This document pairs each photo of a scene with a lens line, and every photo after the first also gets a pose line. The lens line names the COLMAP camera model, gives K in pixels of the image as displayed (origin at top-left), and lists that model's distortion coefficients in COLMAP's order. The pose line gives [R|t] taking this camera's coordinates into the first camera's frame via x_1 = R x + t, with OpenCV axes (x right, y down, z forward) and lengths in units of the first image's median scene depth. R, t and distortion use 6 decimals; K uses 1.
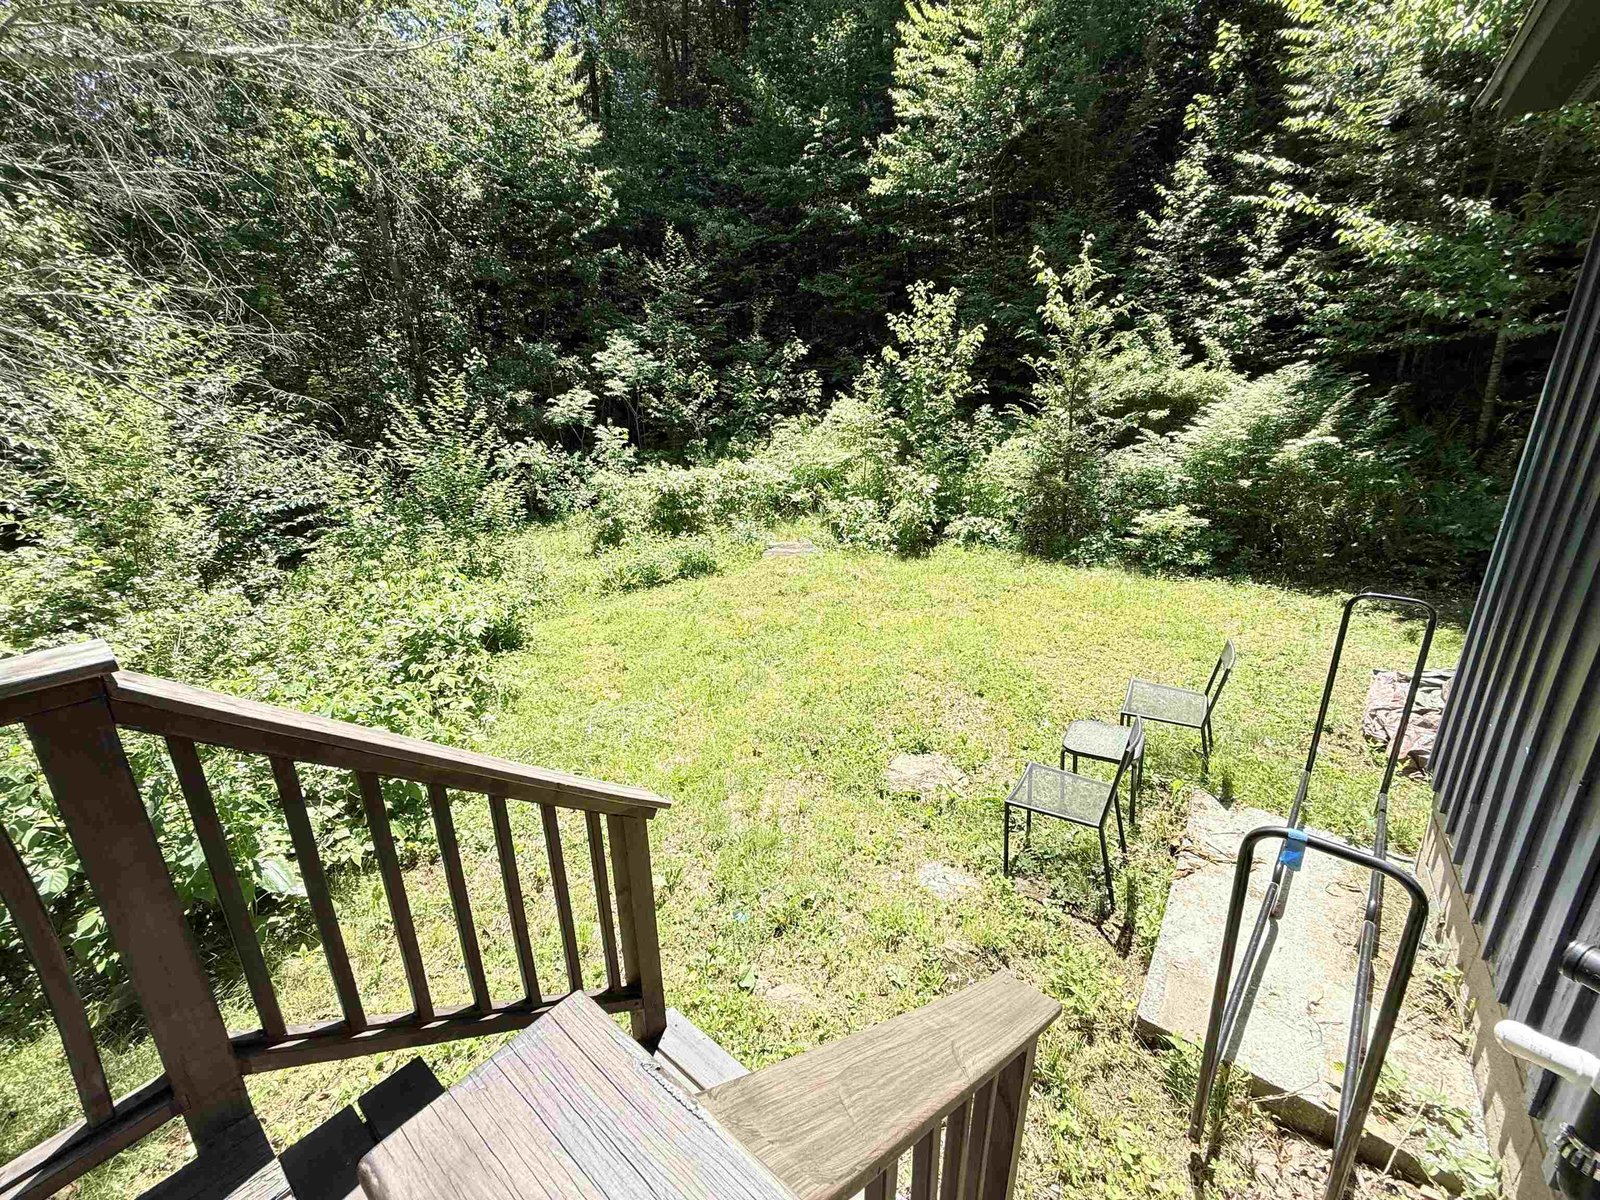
lens RADIAL K [[641.3, 0, 796.7], [0, 641.3, 595.9], [0, 0, 1]] dist [-0.000527, -0.000243]
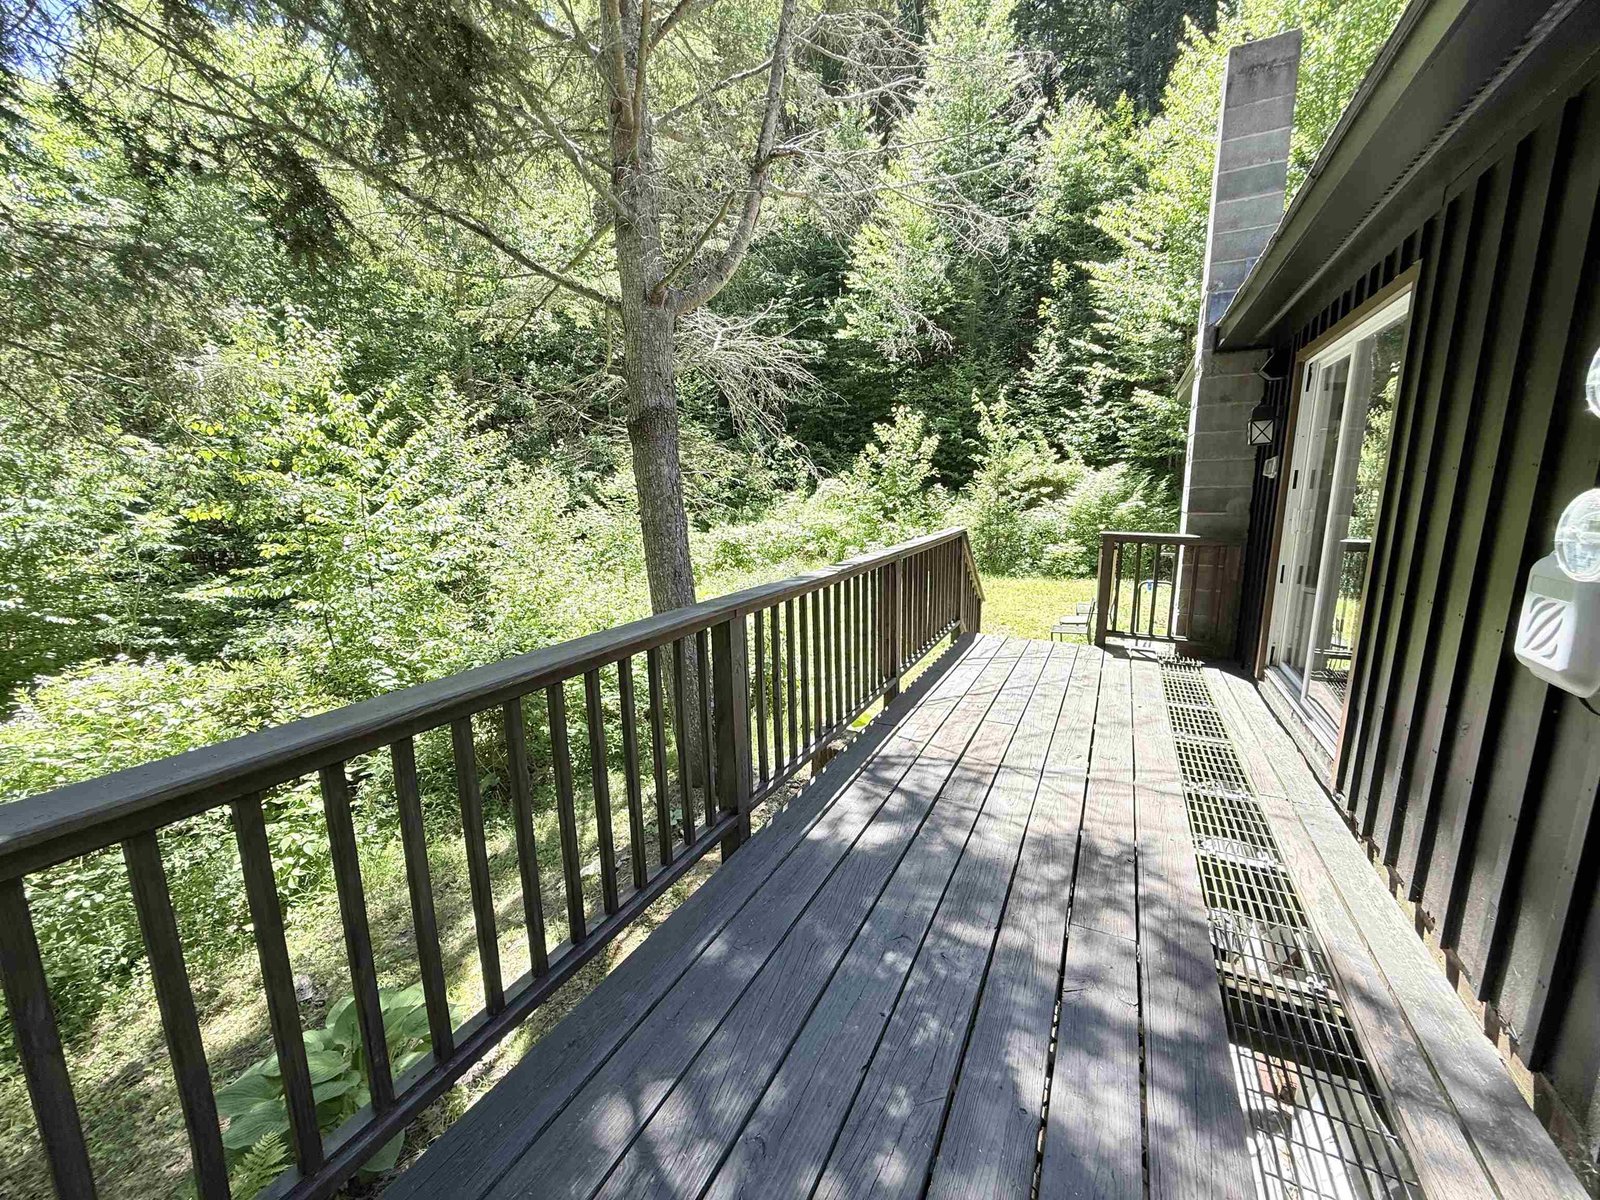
lens RADIAL K [[629.1, 0, 800.0], [0, 629.1, 600.0], [0, 0, 1]] dist [0.000559, 0.000012]
pose [[0.980110, -0.034432, 0.195444, -0.392744], [0.054131, 0.993873, -0.096363, 0.123201], [-0.190929, 0.105026, 0.975969, -0.441990]]
